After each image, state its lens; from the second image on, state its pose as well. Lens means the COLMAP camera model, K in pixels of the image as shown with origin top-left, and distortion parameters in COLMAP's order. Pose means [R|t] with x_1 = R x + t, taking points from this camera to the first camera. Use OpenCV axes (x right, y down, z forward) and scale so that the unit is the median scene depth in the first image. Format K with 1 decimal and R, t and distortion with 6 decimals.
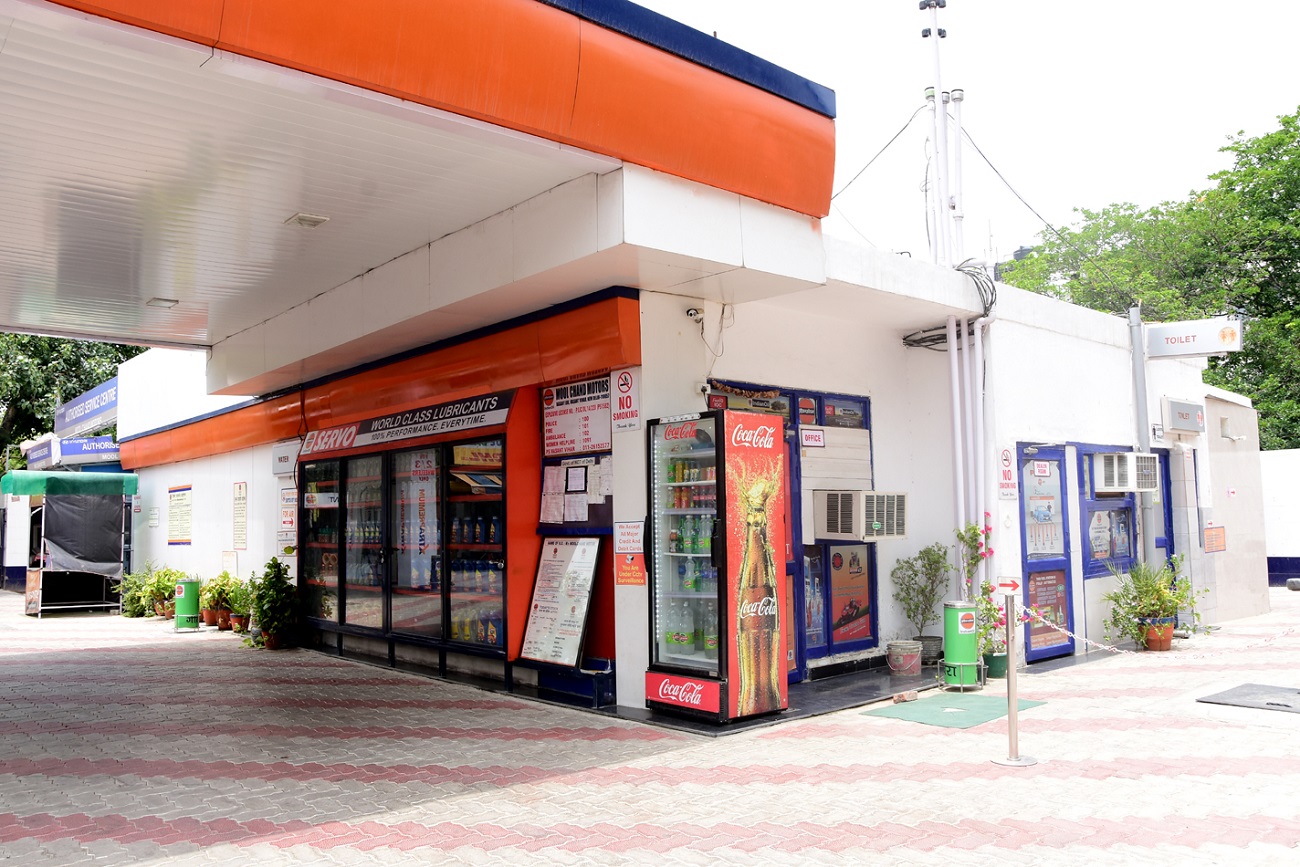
lens RADIAL K [[1001.6, 0, 650.0], [0, 1001.6, 433.5], [0, 0, 1]] dist [-0.094355, 0.004635]
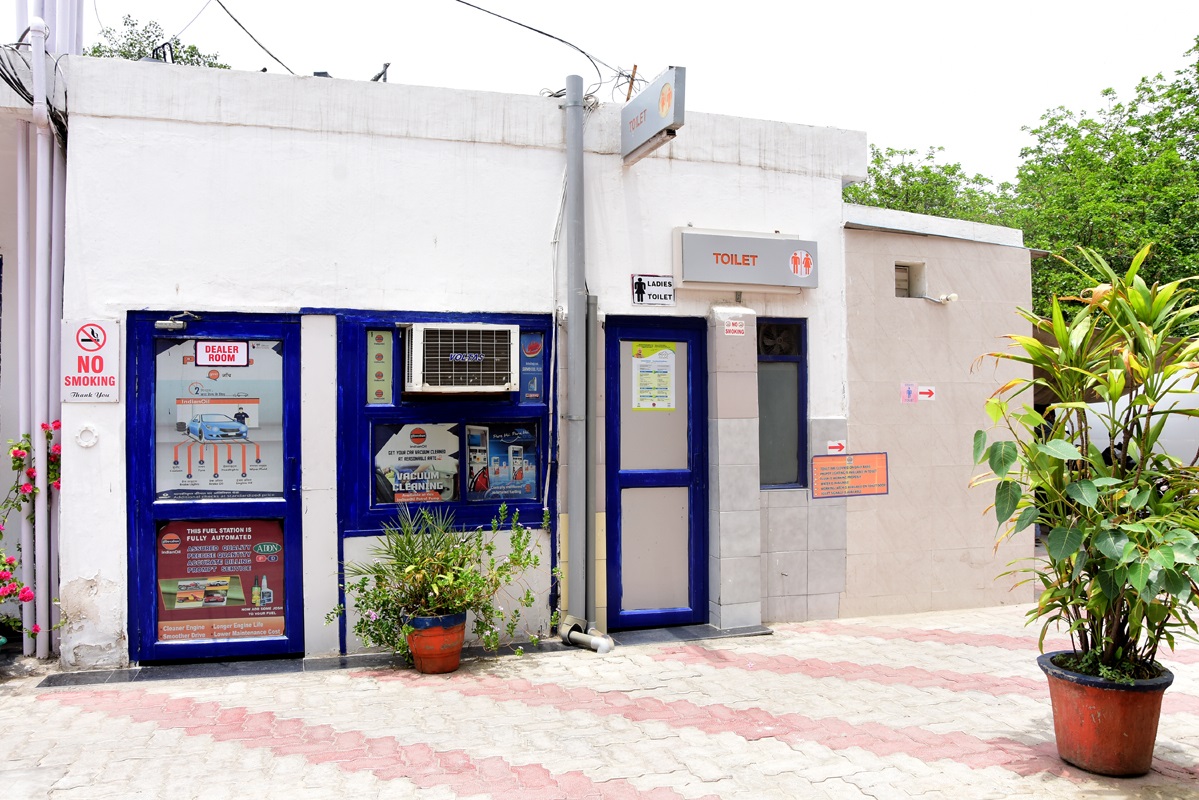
lens RADIAL K [[923.7, 0, 599.5], [0, 923.7, 400.0], [0, 0, 1]] dist [-0.094355, 0.004635]
pose [[0.924143, 0.016785, -0.381677, 0.835856], [0.016691, 0.996307, 0.084226, 0.021029], [0.381682, -0.084207, 0.920450, 0.571842]]
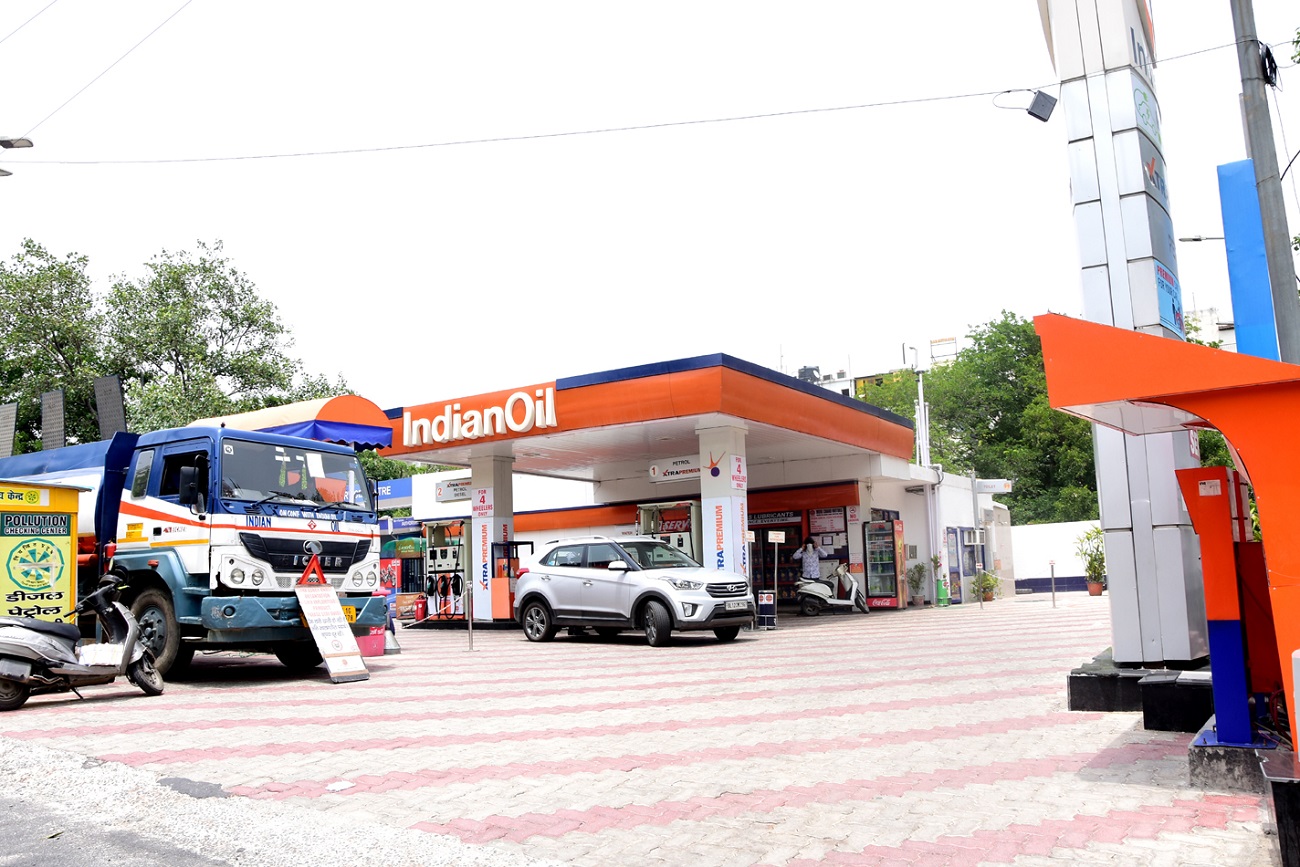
lens RADIAL K [[1001.6, 0, 650.0], [0, 1001.6, 433.5], [0, 0, 1]] dist [-0.094355, 0.004635]
pose [[0.963491, 0.027077, 0.266369, -1.201945], [-0.009650, 0.997739, -0.066518, -0.060831], [-0.267568, 0.061519, 0.961573, -1.519984]]
